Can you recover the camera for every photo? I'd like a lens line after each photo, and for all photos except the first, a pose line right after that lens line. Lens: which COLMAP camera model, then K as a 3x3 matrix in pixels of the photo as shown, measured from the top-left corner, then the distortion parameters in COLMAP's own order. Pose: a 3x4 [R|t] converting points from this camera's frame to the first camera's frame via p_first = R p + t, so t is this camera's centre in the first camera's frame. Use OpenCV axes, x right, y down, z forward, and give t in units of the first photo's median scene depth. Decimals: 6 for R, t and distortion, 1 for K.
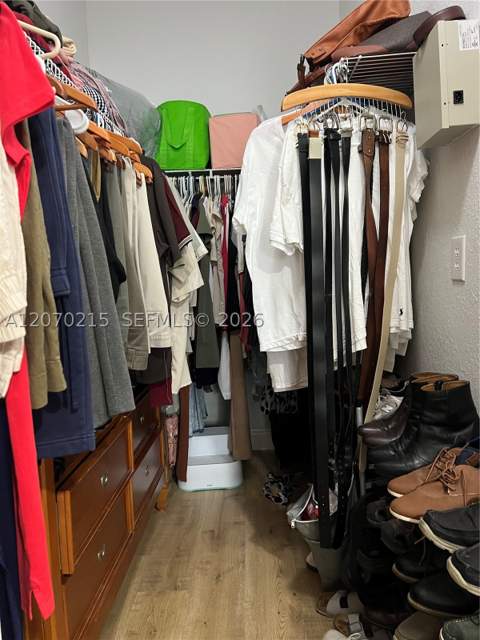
lens RADIAL K [[485.0, 0, 242.3], [0, 485.0, 319.2], [0, 0, 1]] dist [0.015477, -0.009898]
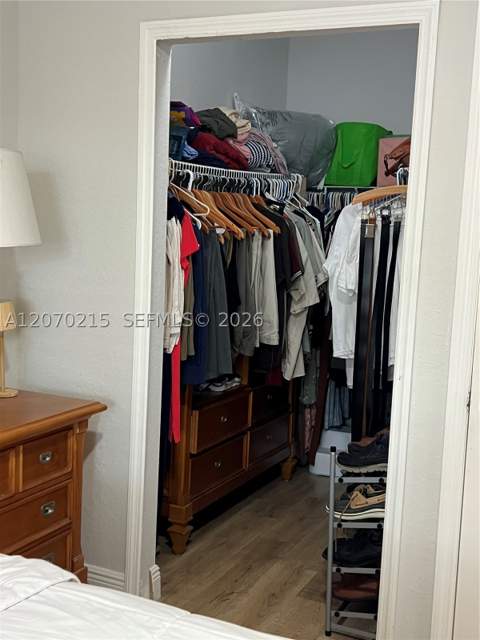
lens RADIAL K [[825.0, 0, 242.0], [0, 825.0, 320.8], [0, 0, 1]] dist [0.096618, 0.000000]
pose [[0.908319, 0.125907, -0.398879, 0.738502], [-0.114205, 0.992038, 0.053074, -0.136023], [0.402386, -0.002654, 0.915466, -1.340723]]
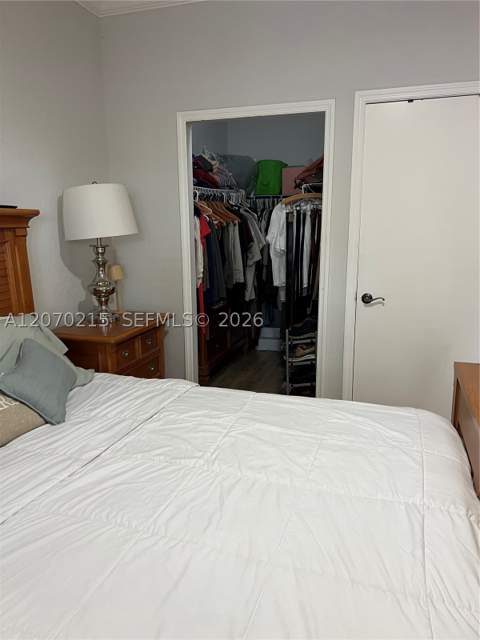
lens RADIAL K [[485.0, 0, 236.1], [0, 485.0, 338.0], [0, 0, 1]] dist [0.015477, -0.009898]
pose [[0.957026, 0.096491, -0.273480, 0.608085], [-0.052670, 0.985173, 0.163282, -0.080695], [0.285180, -0.141861, 0.947918, -1.726337]]
